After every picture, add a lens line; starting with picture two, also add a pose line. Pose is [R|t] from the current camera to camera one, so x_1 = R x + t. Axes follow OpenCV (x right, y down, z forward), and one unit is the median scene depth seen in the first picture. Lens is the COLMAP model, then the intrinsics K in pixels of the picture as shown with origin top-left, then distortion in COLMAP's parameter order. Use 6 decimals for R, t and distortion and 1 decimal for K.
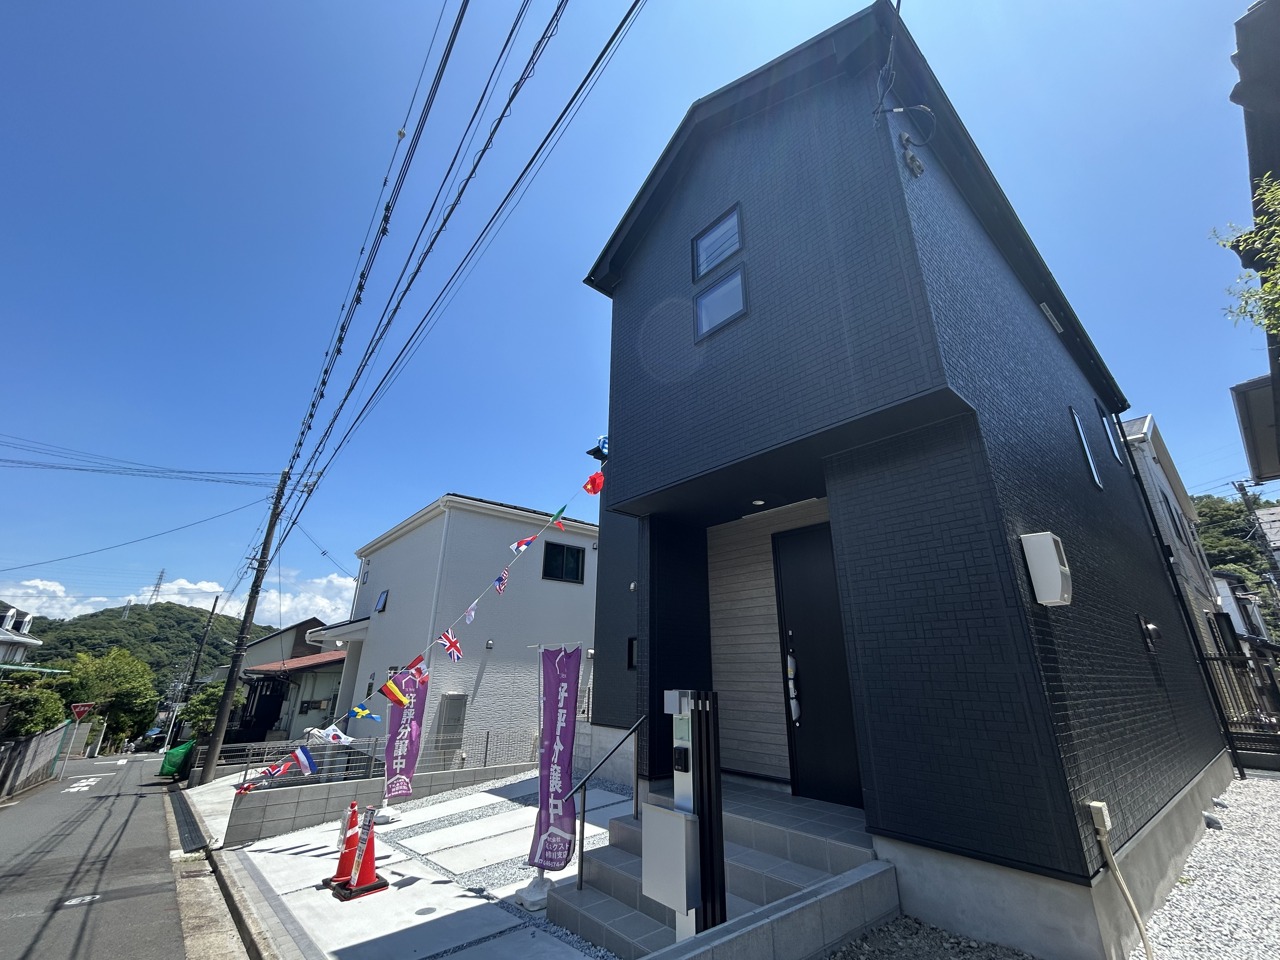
lens RADIAL K [[518.4, 0, 636.3], [0, 518.4, 477.9], [0, 0, 1]] dist [-0.003545, 0.001691]
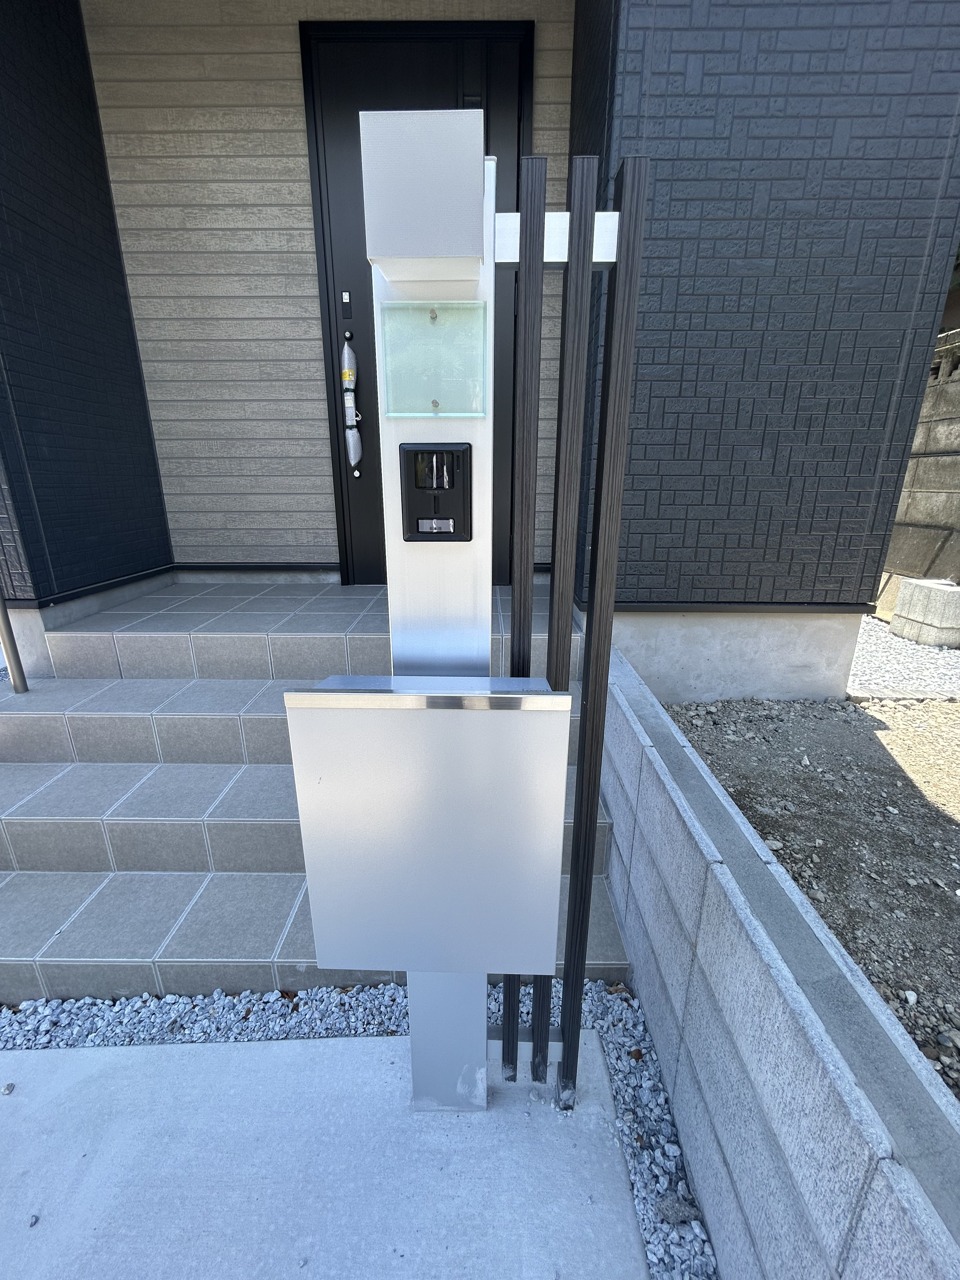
lens RADIAL K [[518.4, 0, 480.3], [0, 518.4, 637.5], [0, 0, 1]] dist [-0.003545, 0.001691]
pose [[0.651076, -0.230467, 0.723177, -0.049245], [-0.261982, 0.825995, 0.499097, 0.288495], [-0.712366, -0.514409, 0.477407, 0.510830]]
